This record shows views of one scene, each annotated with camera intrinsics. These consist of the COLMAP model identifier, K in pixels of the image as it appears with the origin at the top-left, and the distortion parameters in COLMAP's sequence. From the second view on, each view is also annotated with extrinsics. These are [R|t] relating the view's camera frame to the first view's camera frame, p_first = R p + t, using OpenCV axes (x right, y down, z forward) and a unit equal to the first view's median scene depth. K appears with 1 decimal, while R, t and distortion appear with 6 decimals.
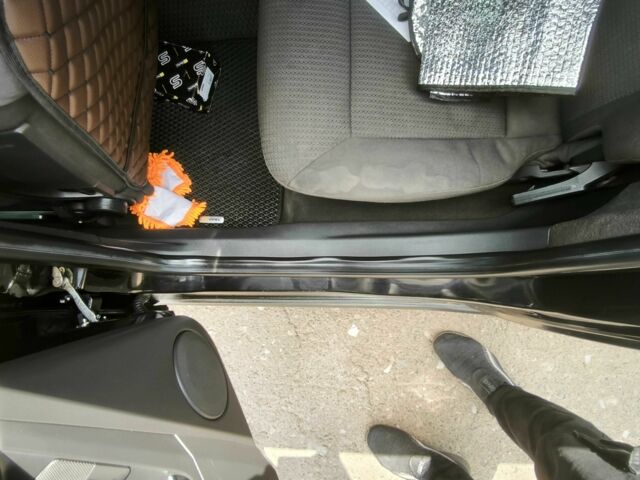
lens RADIAL K [[392.3, 0, 321.4], [0, 392.3, 241.2], [0, 0, 1]] dist [-0.021511, 0.013407]
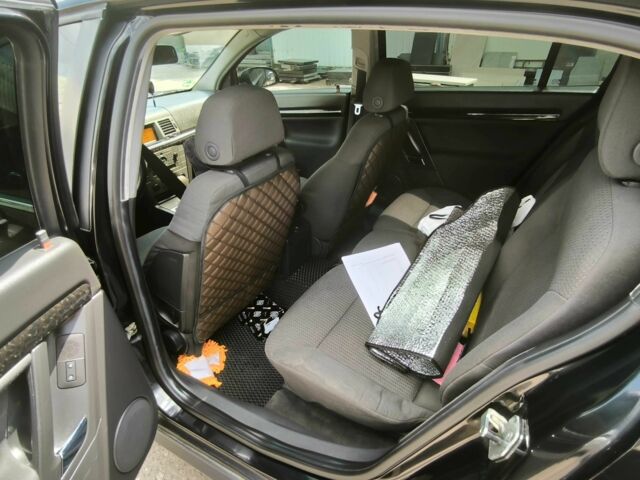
lens RADIAL K [[392.3, 0, 323.0], [0, 392.3, 241.7], [0, 0, 1]] dist [-0.021511, 0.013407]
pose [[0.865937, 0.315661, -0.387957, 0.418742], [-0.499961, 0.524851, -0.688891, 0.437647], [-0.013836, 0.790500, 0.612306, -0.264103]]
